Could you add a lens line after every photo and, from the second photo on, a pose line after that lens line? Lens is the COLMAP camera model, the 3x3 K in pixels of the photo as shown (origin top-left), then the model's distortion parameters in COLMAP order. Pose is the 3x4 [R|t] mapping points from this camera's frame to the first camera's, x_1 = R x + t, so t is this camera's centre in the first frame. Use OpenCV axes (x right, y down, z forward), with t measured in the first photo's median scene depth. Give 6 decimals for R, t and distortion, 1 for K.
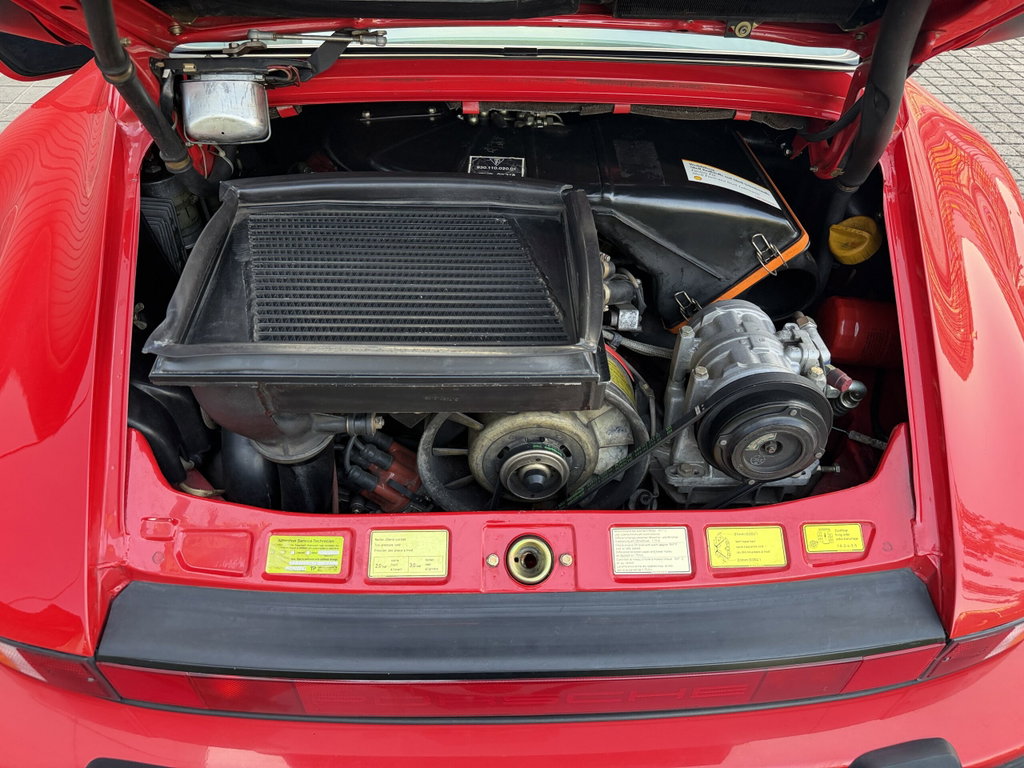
lens RADIAL K [[725.0, 0, 512.0], [0, 725.0, 384.0], [0, 0, 1]] dist [0.071382, -0.115216]
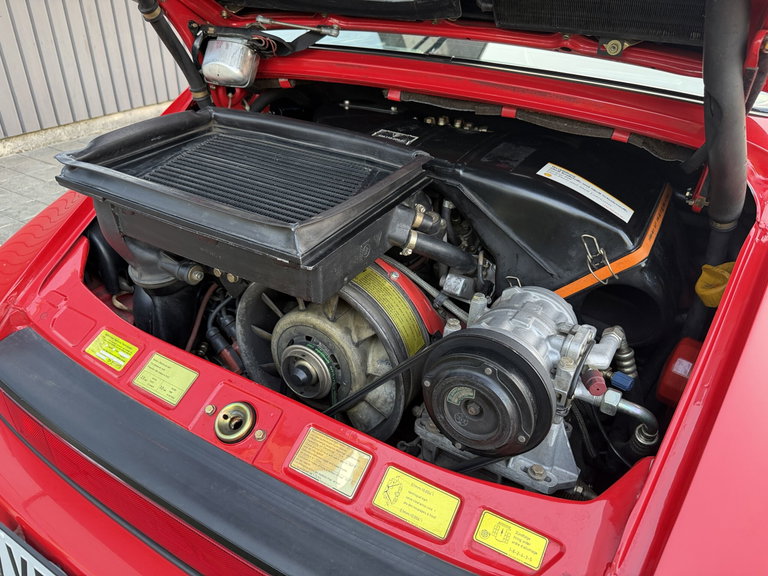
lens RADIAL K [[543.8, 0, 384.0], [0, 543.8, 288.0], [0, 0, 1]] dist [0.071382, -0.115216]
pose [[0.846777, 0.276544, -0.454413, 0.496820], [-0.375323, 0.915958, -0.141967, 0.081098], [0.376963, 0.290766, 0.879405, 0.266682]]
